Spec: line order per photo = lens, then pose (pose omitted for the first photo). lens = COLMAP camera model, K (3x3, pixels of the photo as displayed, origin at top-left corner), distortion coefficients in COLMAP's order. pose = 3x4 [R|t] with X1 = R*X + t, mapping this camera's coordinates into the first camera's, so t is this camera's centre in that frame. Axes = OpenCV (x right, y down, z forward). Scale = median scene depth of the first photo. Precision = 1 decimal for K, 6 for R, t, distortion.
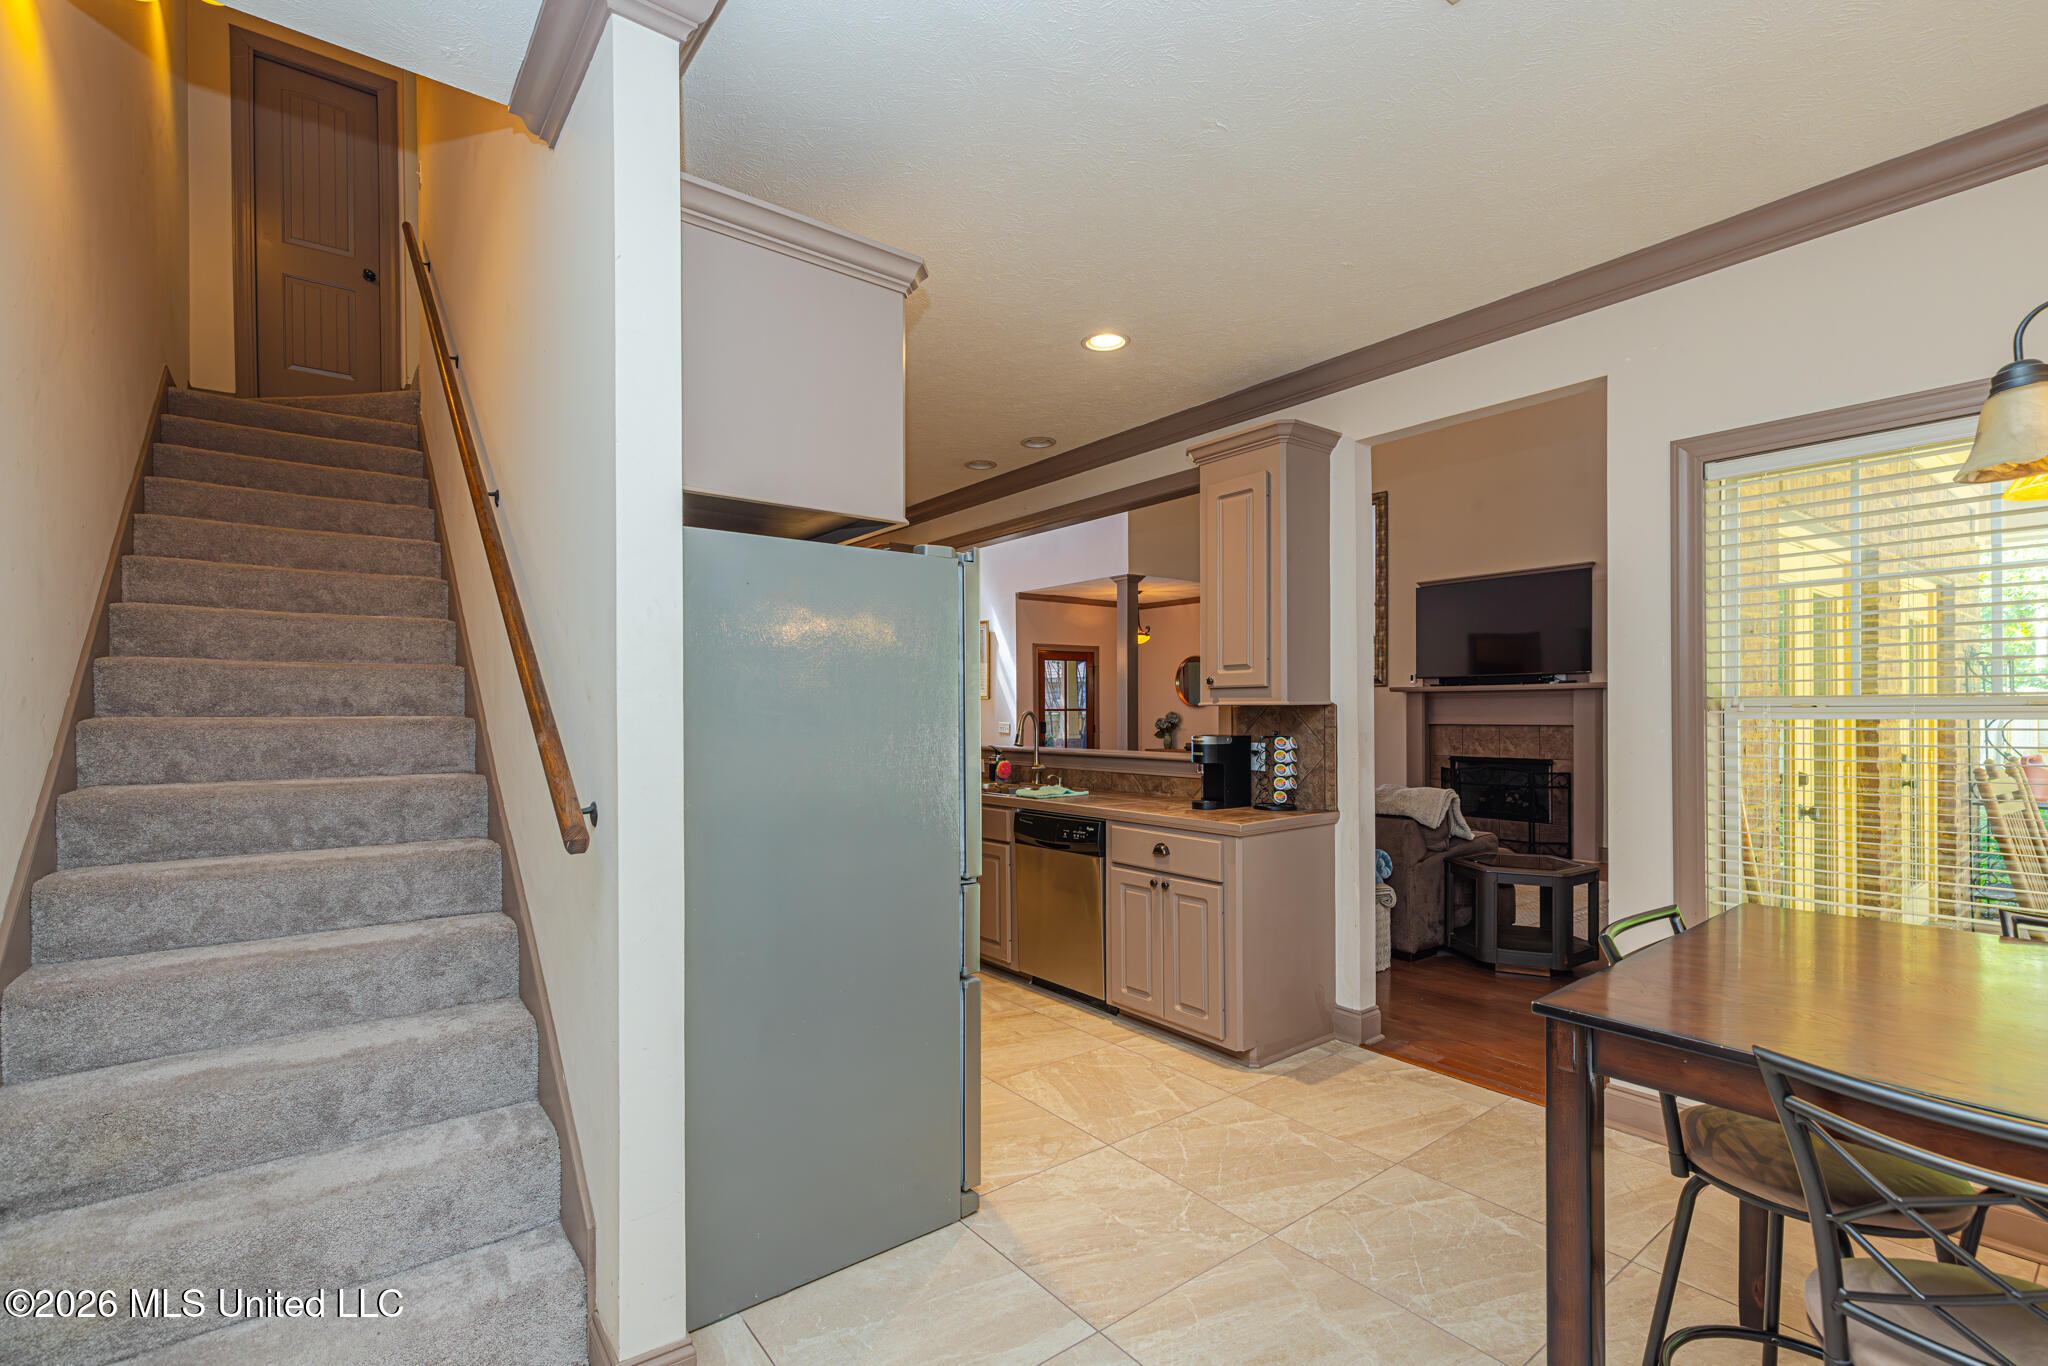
lens RADIAL K [[886.4, 0, 1016.1], [0, 886.4, 704.0], [0, 0, 1]] dist [0.003584, 0.000404]
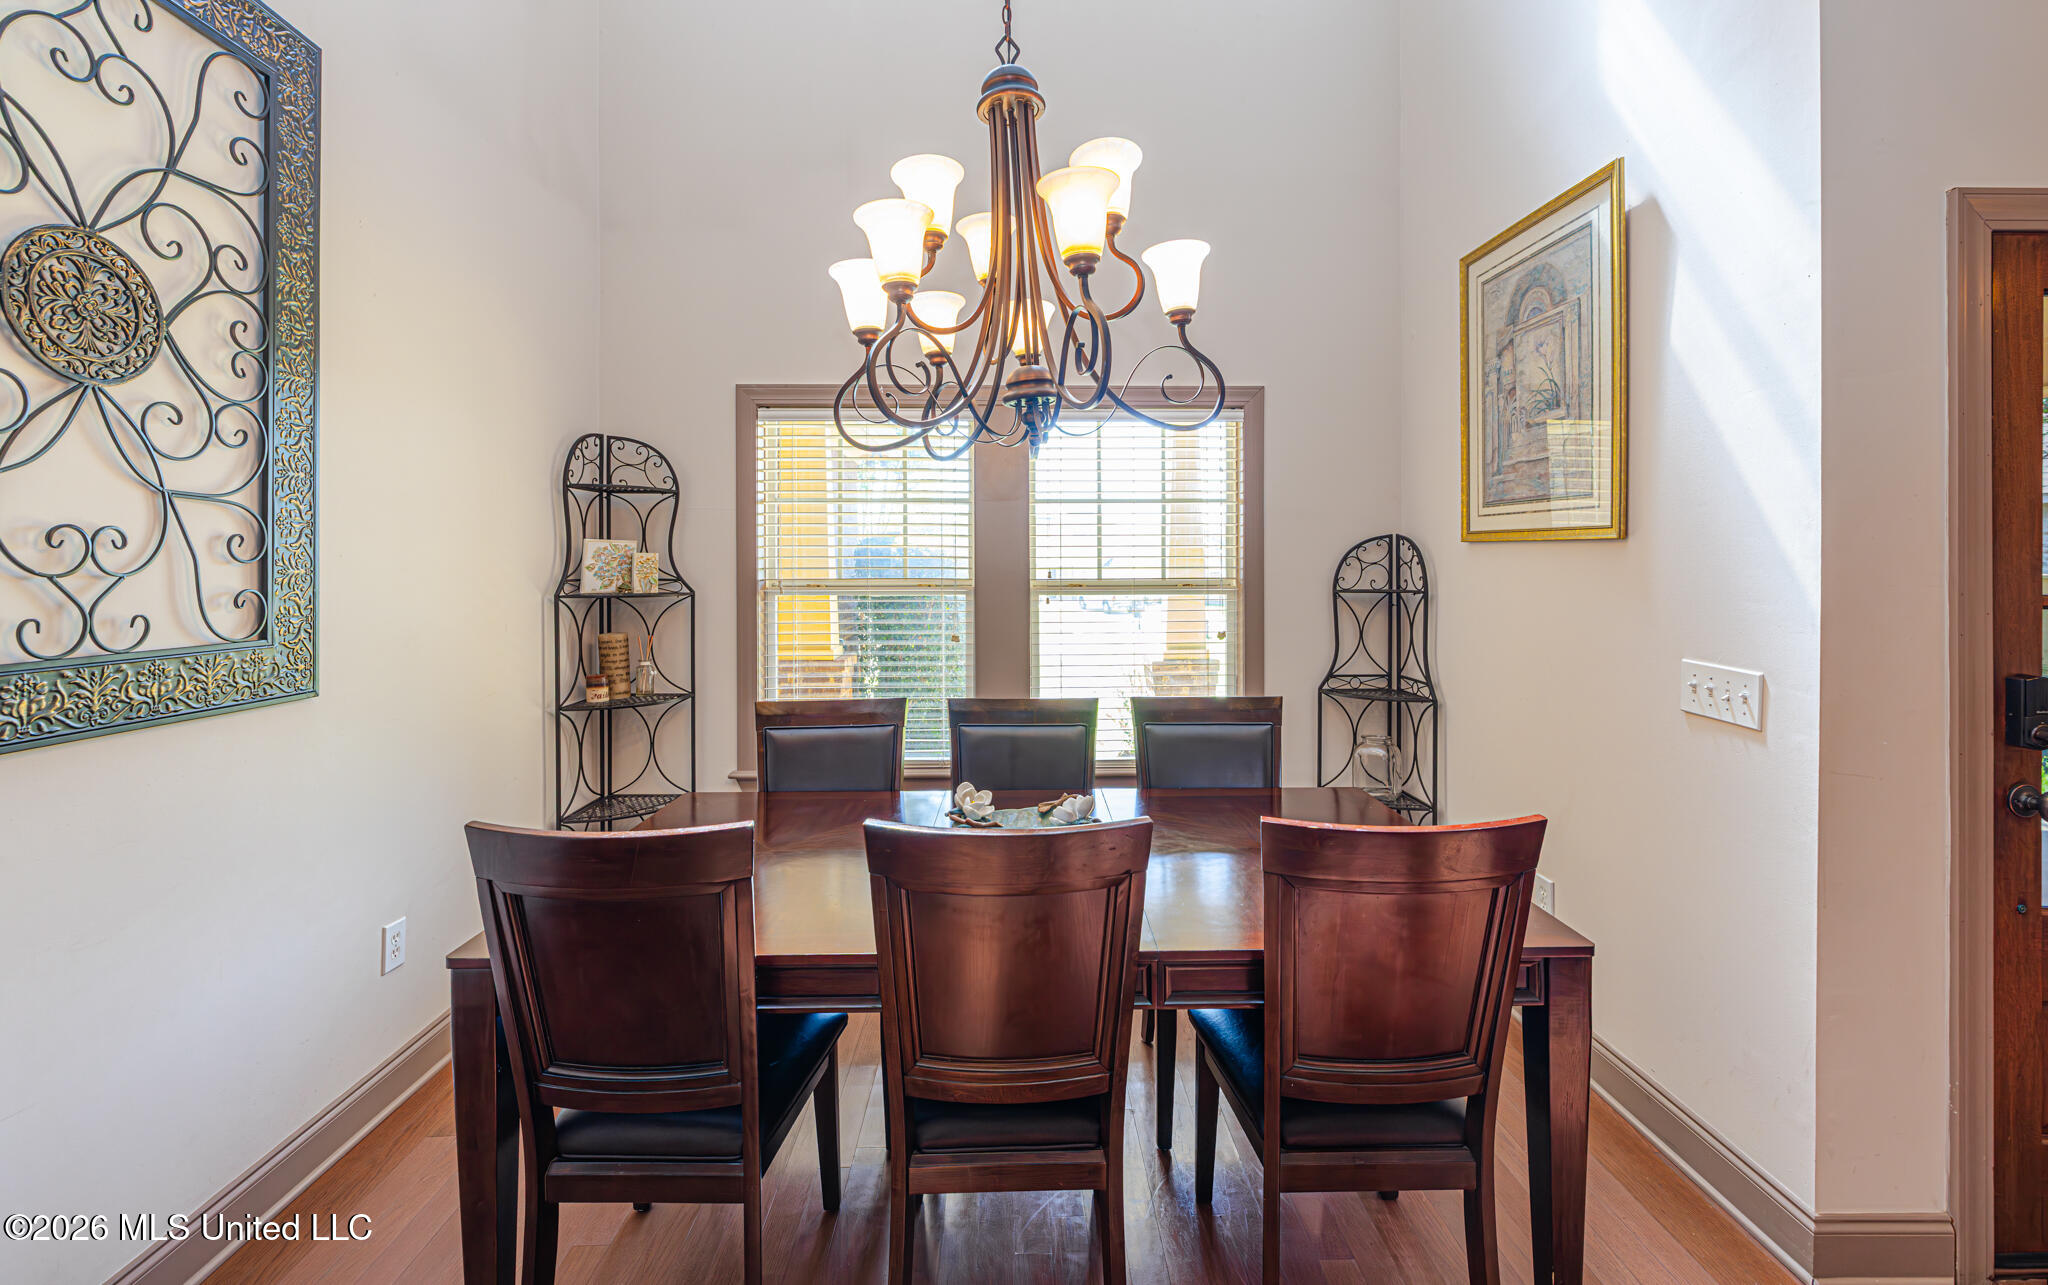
lens RADIAL K [[873.2, 0, 1024.8], [0, 873.2, 567.2], [0, 0, 1]] dist [0.001386, -0.000069]
pose [[0.802258, 0.006116, -0.596947, -0.025907], [0.001524, 0.999923, 0.012292, -0.002373], [0.596976, -0.010771, 0.802187, 0.954359]]
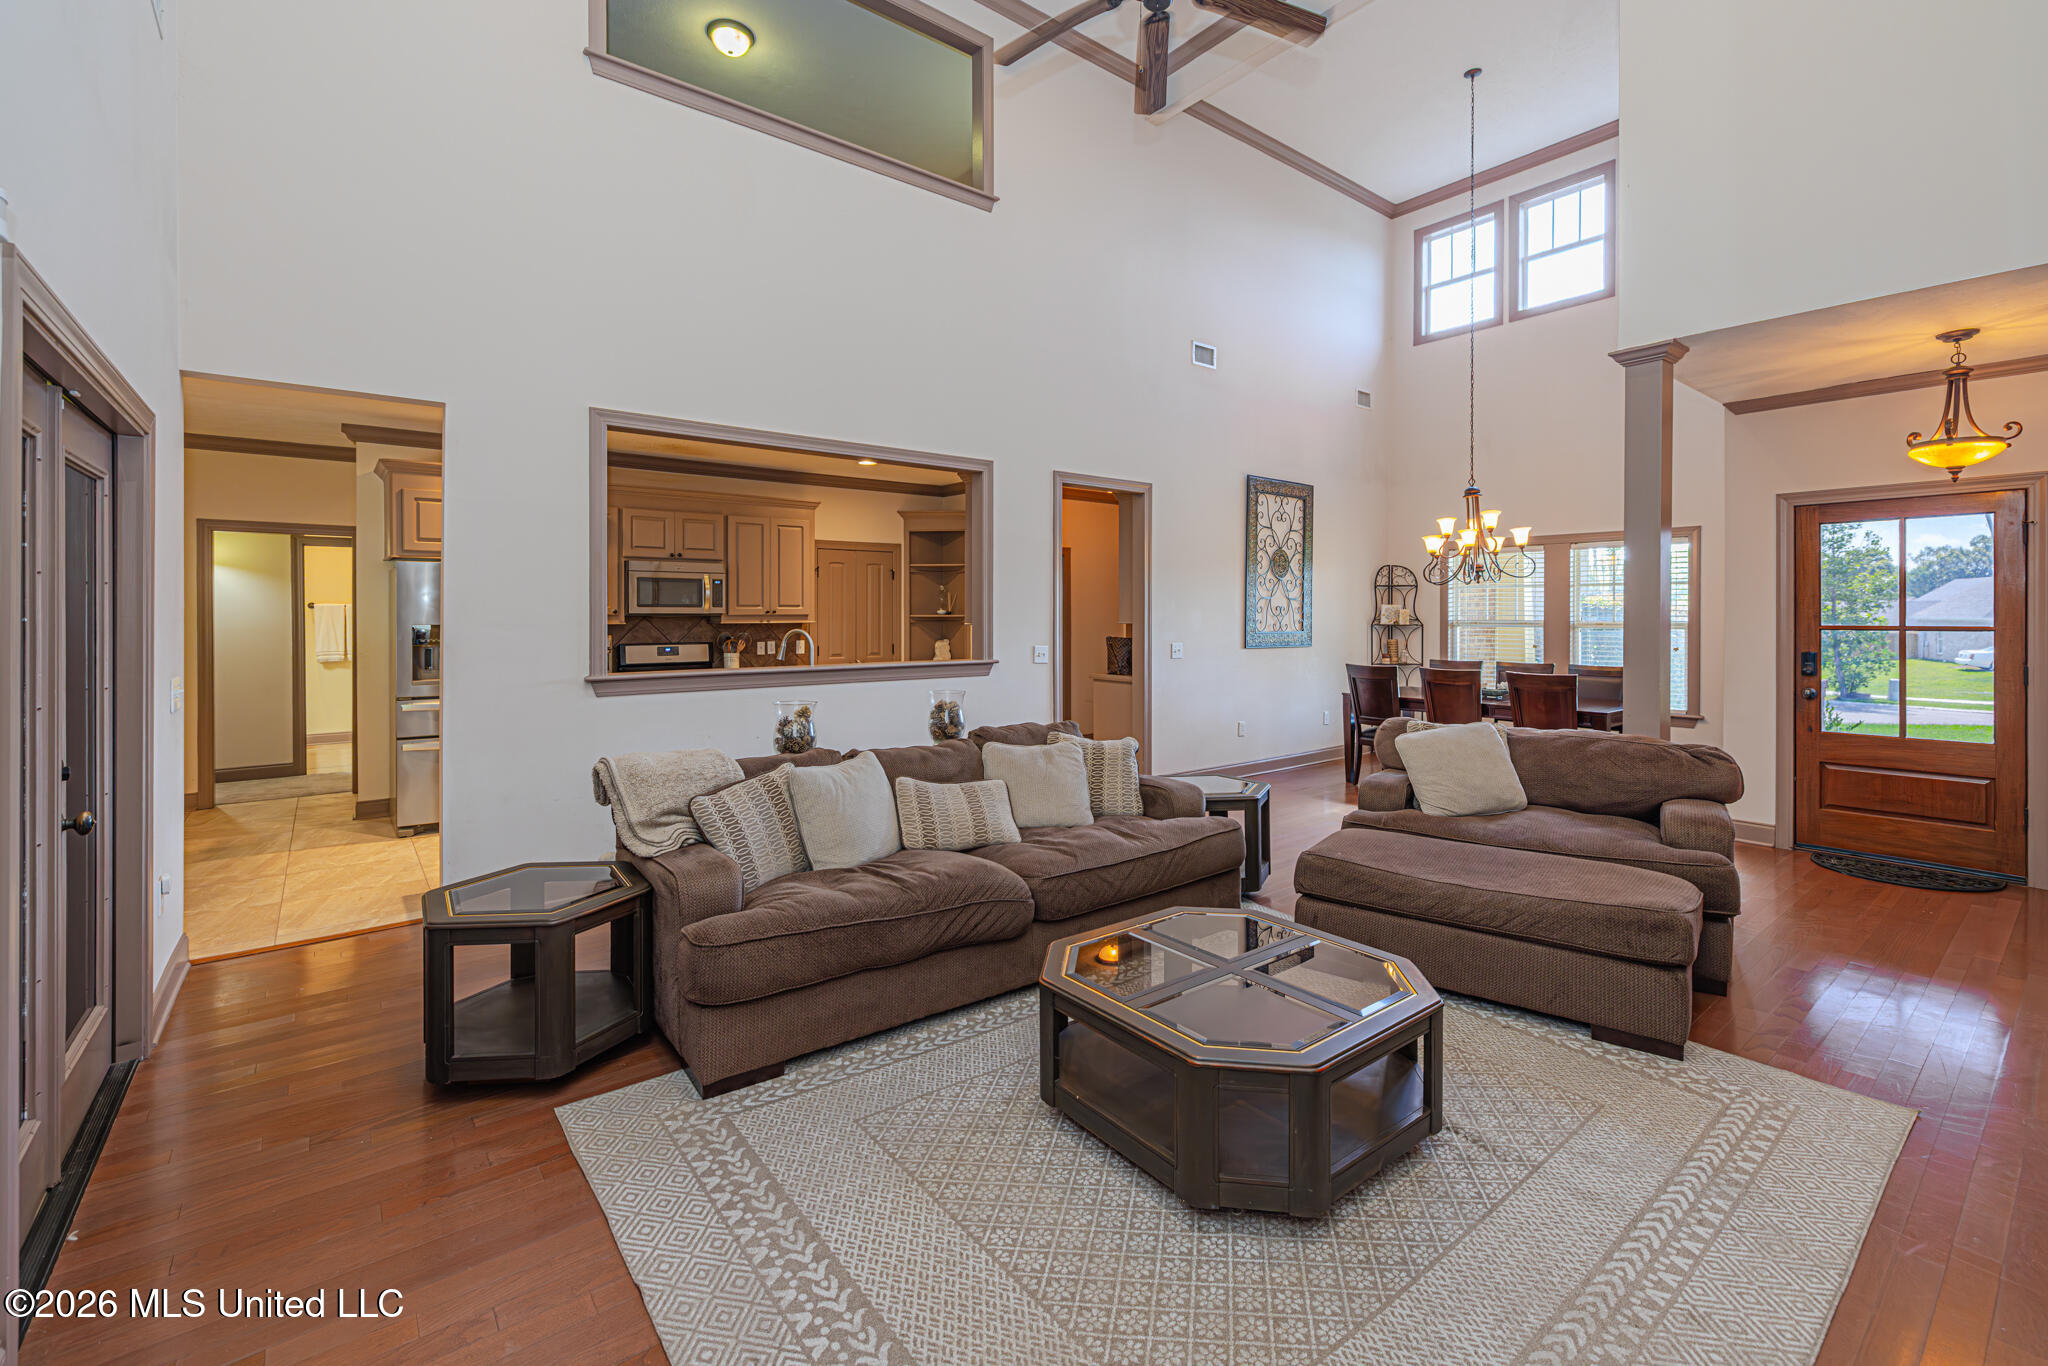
lens RADIAL K [[886.4, 0, 1037.7], [0, 886.4, 622.3], [0, 0, 1]] dist [0.003584, 0.000404]
pose [[0.040051, 0.015610, -0.999076, 0.623933], [0.007244, 0.999847, 0.015913, -0.008918], [0.999171, -0.007875, 0.039932, 0.695978]]
